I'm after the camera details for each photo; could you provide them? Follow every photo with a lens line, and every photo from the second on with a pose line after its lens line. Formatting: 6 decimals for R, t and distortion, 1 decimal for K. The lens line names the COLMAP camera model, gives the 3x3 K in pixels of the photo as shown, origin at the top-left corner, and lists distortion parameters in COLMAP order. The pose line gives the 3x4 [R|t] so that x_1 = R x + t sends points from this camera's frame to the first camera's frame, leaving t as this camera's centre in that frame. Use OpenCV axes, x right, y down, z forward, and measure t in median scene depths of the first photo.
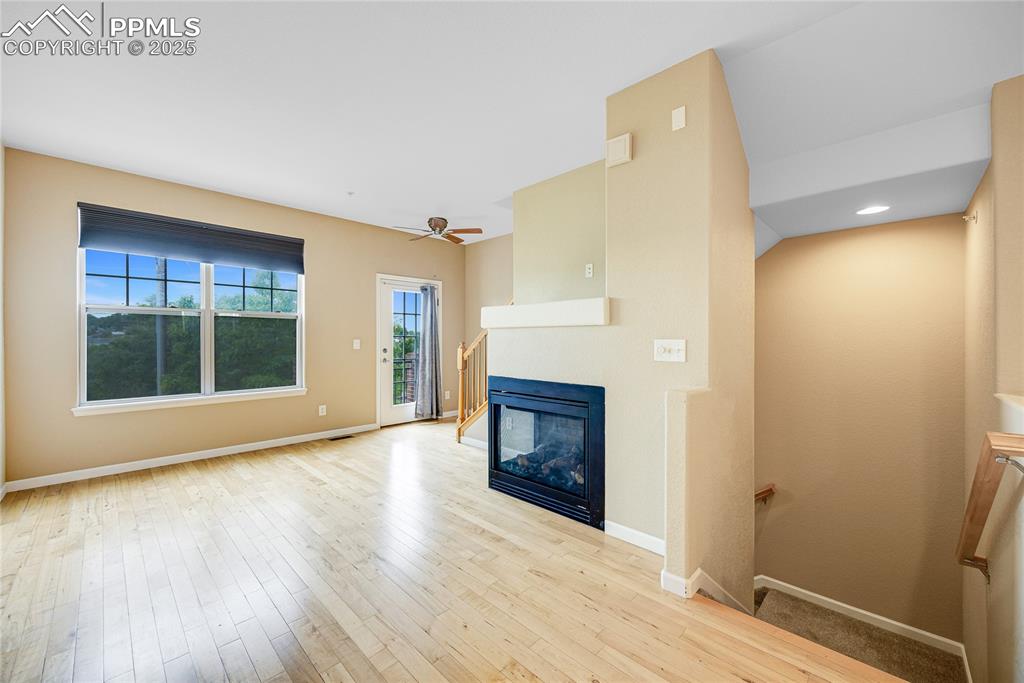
lens RADIAL K [[392.1, 0, 506.1], [0, 392.1, 342.6], [0, 0, 1]] dist [-0.003113, 0.001105]
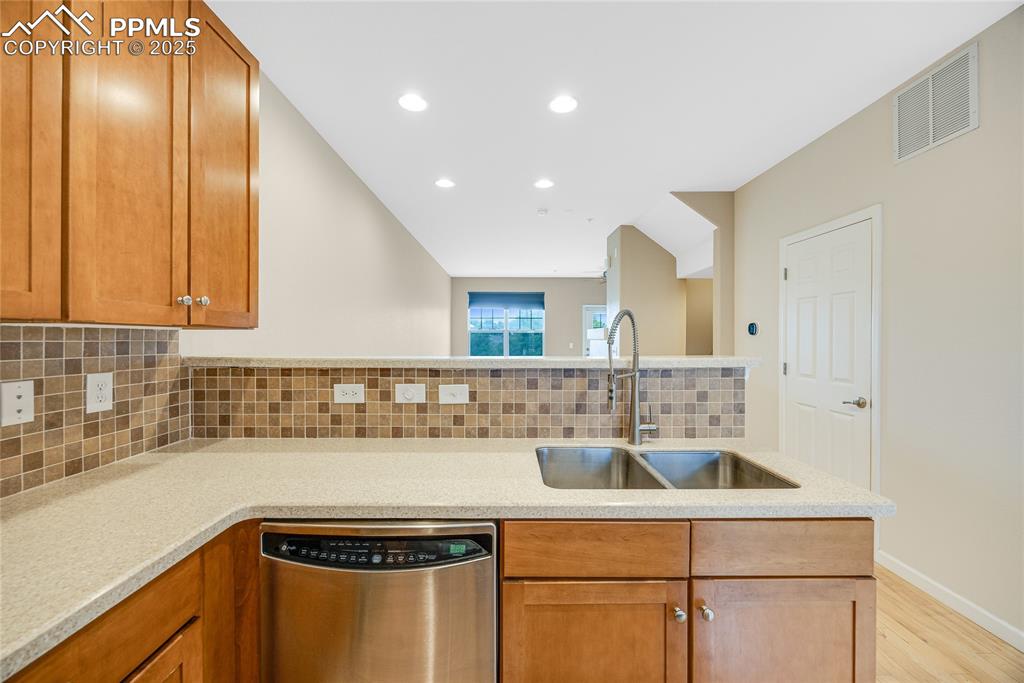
lens RADIAL K [[392.1, 0, 513.3], [0, 392.1, 341.8], [0, 0, 1]] dist [-0.003113, 0.001105]
pose [[0.703832, 0.002963, -0.710360, 0.886988], [0.002071, 0.999978, 0.006222, -0.029398], [0.710363, -0.005851, 0.703811, -0.575640]]
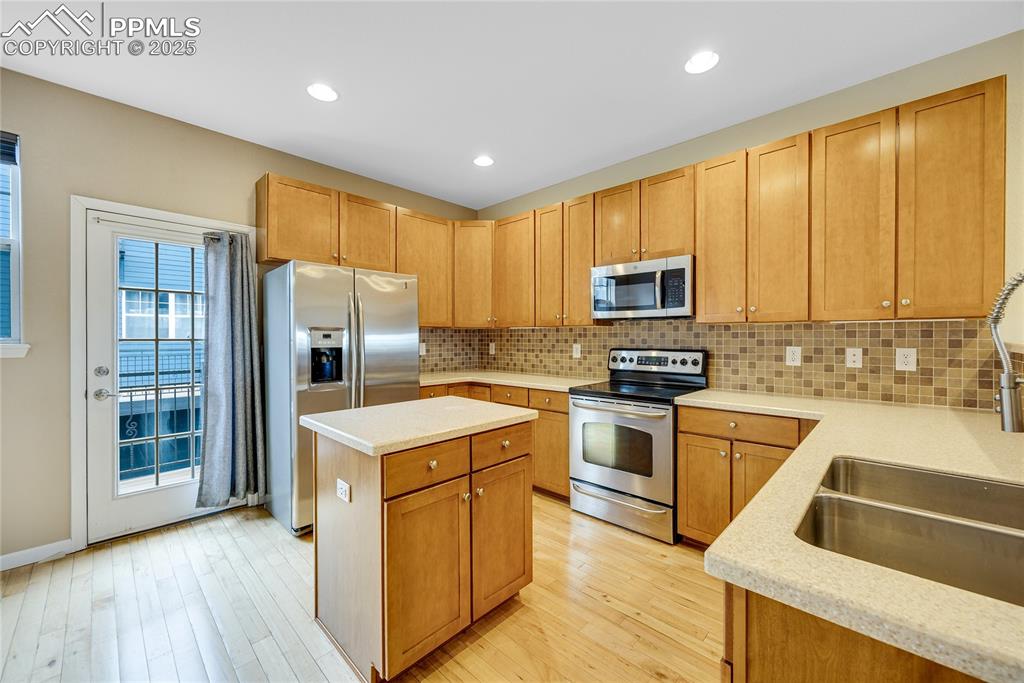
lens RADIAL K [[392.1, 0, 509.6], [0, 392.1, 340.3], [0, 0, 1]] dist [-0.003113, 0.001105]
pose [[-0.999986, -0.001215, -0.005246, 0.975799], [-0.001255, 0.999970, 0.007678, -0.017275], [0.005236, 0.007684, -0.999957, -0.060853]]
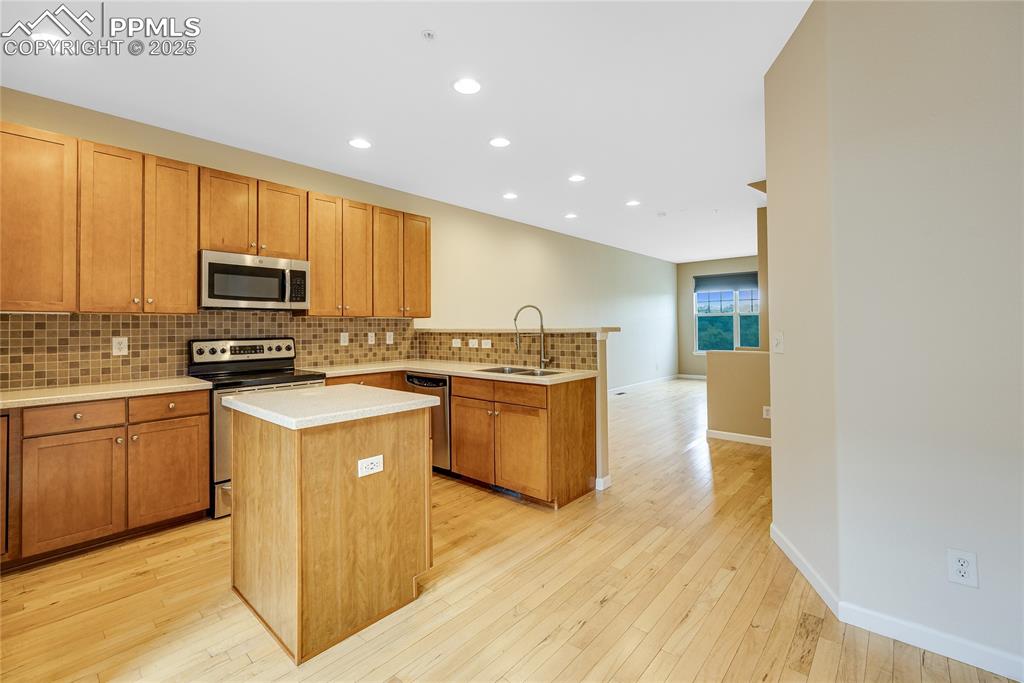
lens RADIAL K [[439.6, 0, 517.5], [0, 439.6, 321.7], [0, 0, 1]] dist [0.001313, -0.000585]
pose [[0.050461, -0.015980, -0.998598, 1.601604], [0.010685, 0.999823, -0.015460, -0.009069], [0.998669, -0.009890, 0.050622, -0.314240]]
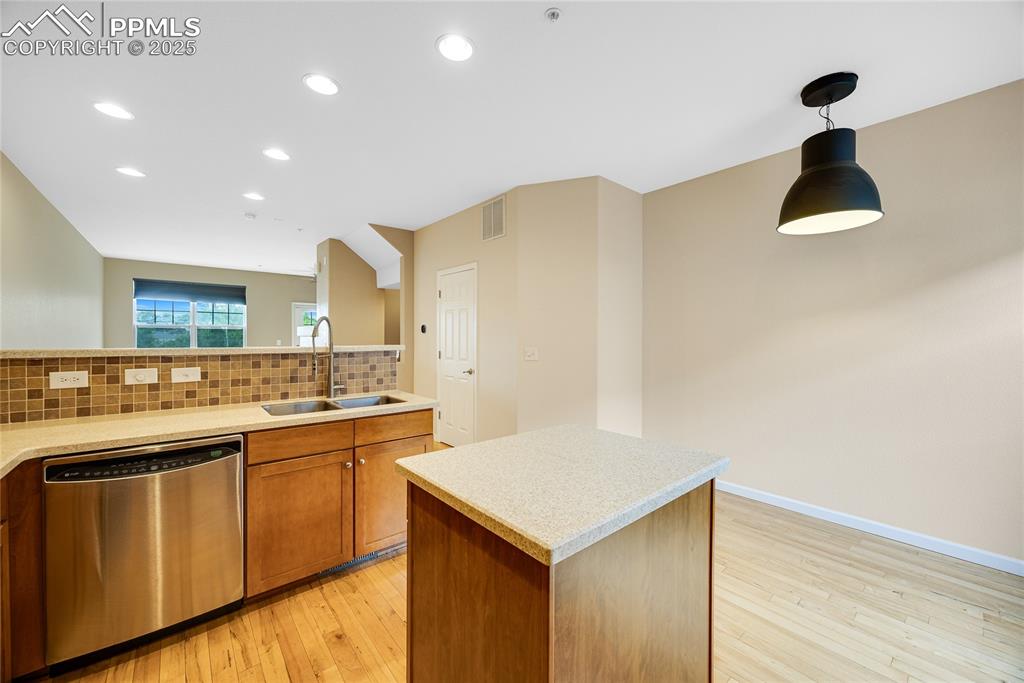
lens RADIAL K [[392.1, 0, 513.5], [0, 392.1, 339.3], [0, 0, 1]] dist [-0.003113, 0.001105]
pose [[0.995220, 0.000360, -0.097654, 1.055716], [0.000187, 0.999984, 0.005589, -0.024825], [0.097655, -0.005580, 0.995205, -0.825104]]
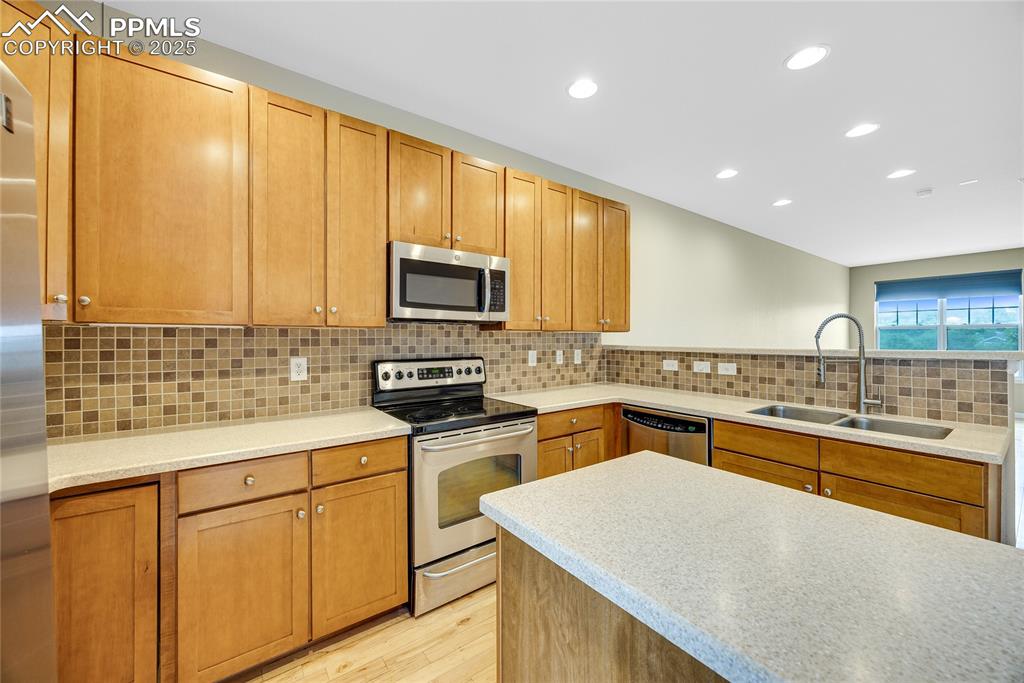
lens RADIAL K [[392.1, 0, 514.6], [0, 392.1, 339.5], [0, 0, 1]] dist [-0.003113, 0.001105]
pose [[-0.168077, -0.000063, -0.985774, 1.283337], [0.002589, 0.999997, -0.000505, -0.024502], [0.985770, -0.002637, -0.168076, -0.582719]]
